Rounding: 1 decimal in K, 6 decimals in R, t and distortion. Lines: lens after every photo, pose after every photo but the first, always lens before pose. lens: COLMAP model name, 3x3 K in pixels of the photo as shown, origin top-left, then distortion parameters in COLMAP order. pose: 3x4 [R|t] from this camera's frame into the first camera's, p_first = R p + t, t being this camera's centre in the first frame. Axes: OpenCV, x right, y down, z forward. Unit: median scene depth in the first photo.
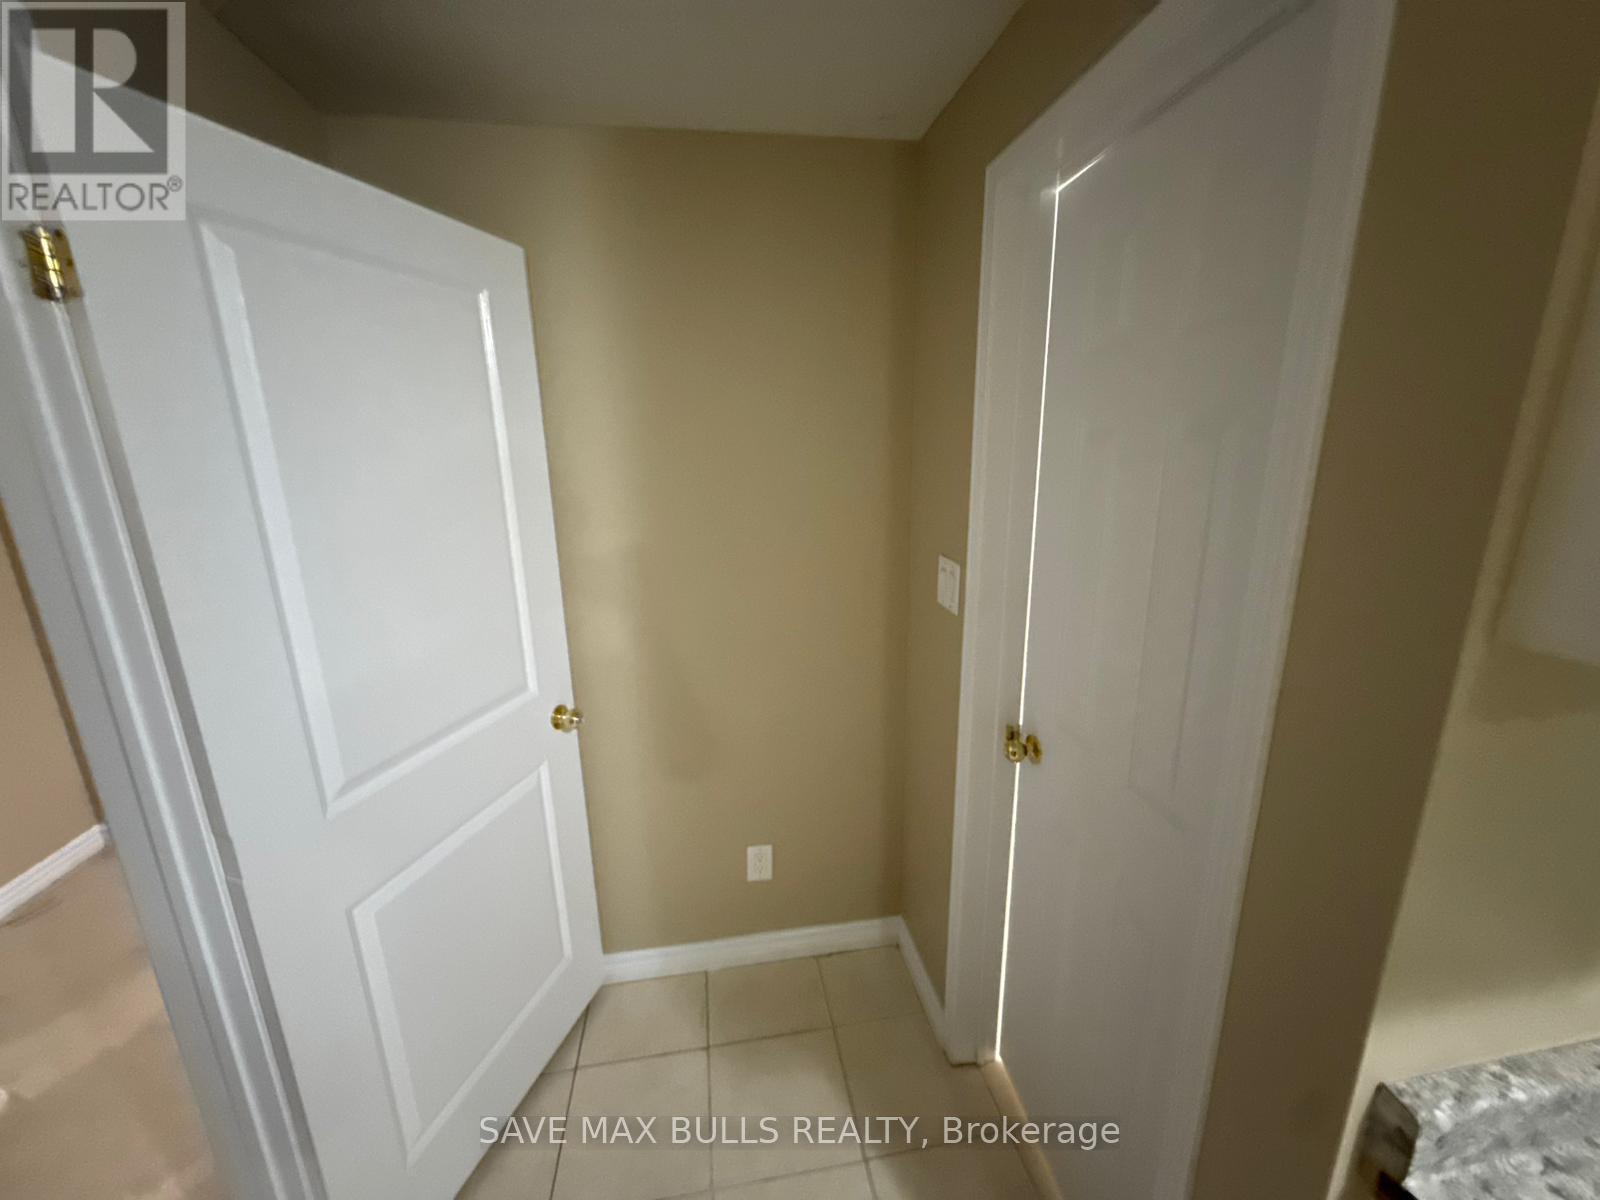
lens RADIAL K [[632.9, 0, 799.6], [0, 632.9, 599.8], [0, 0, 1]] dist [0.000629, 0.000146]
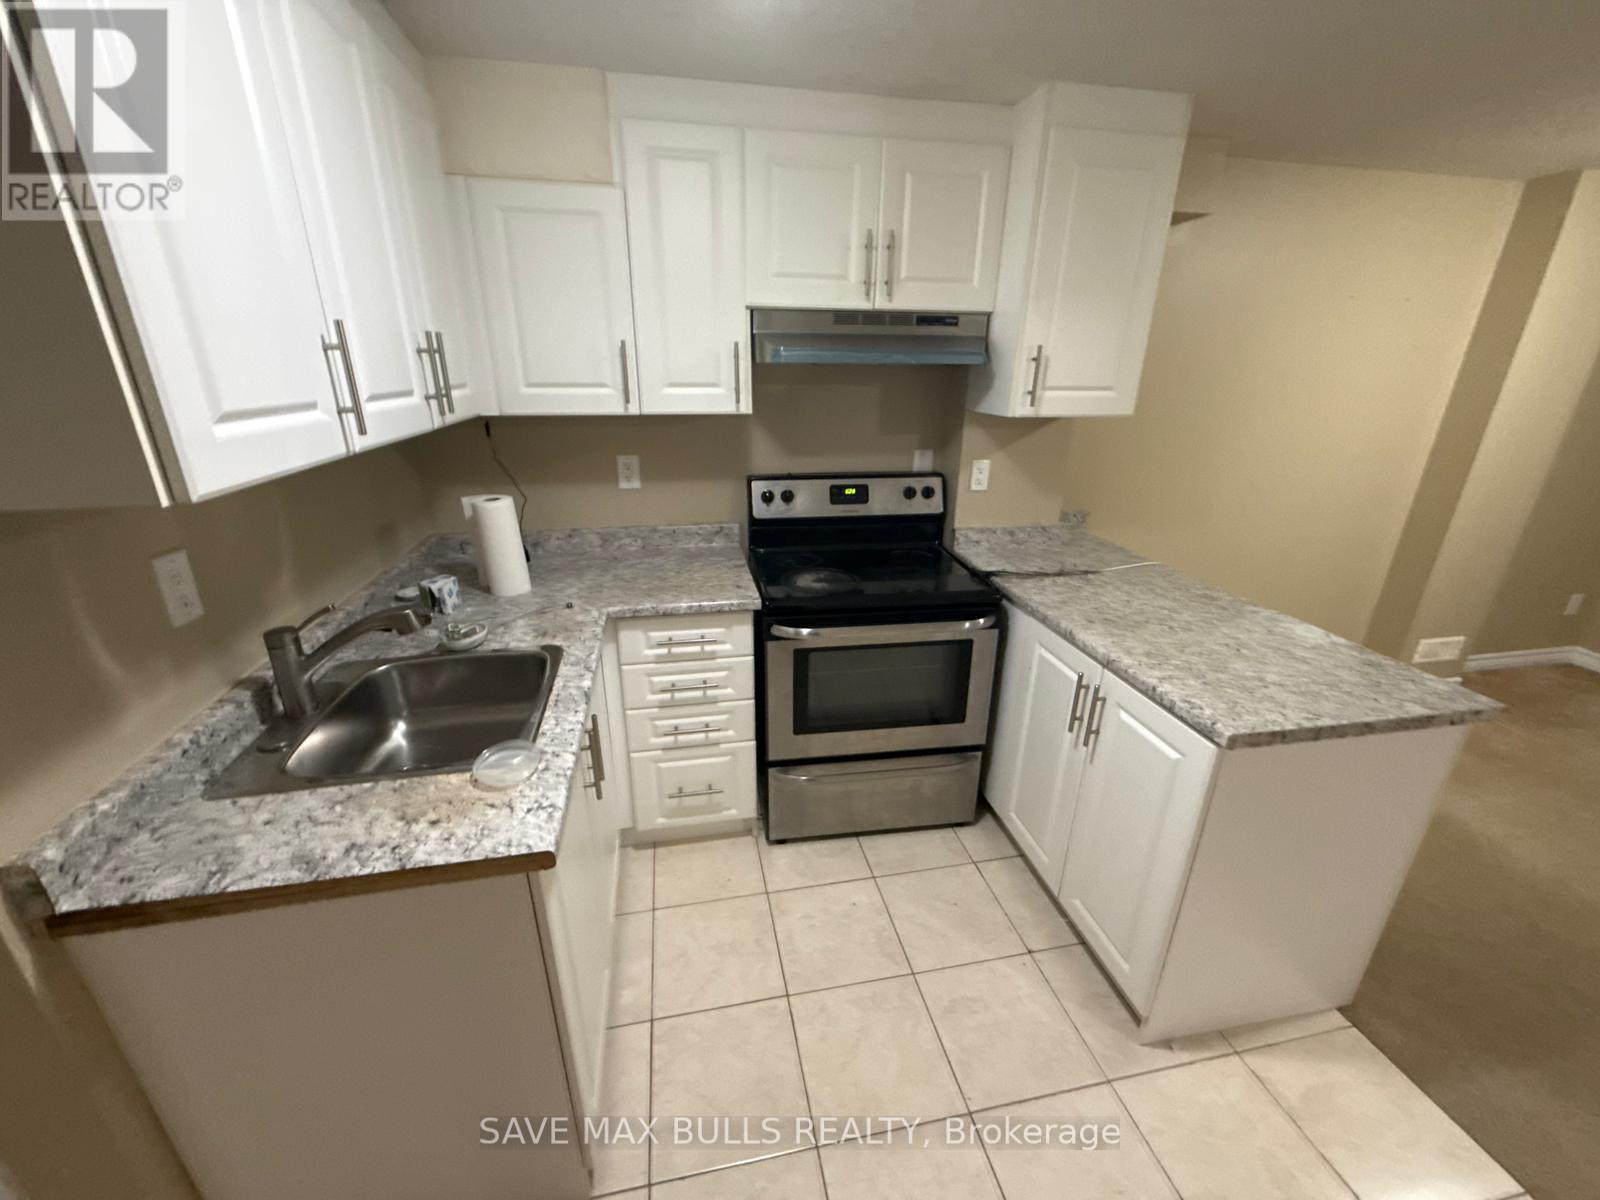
lens RADIAL K [[632.9, 0, 801.1], [0, 632.9, 597.5], [0, 0, 1]] dist [0.000629, 0.000146]
pose [[-0.030011, -0.330883, 0.943194, -0.175542], [0.232968, 0.915316, 0.328516, 0.213985], [-0.972021, 0.229594, 0.049615, -0.804428]]
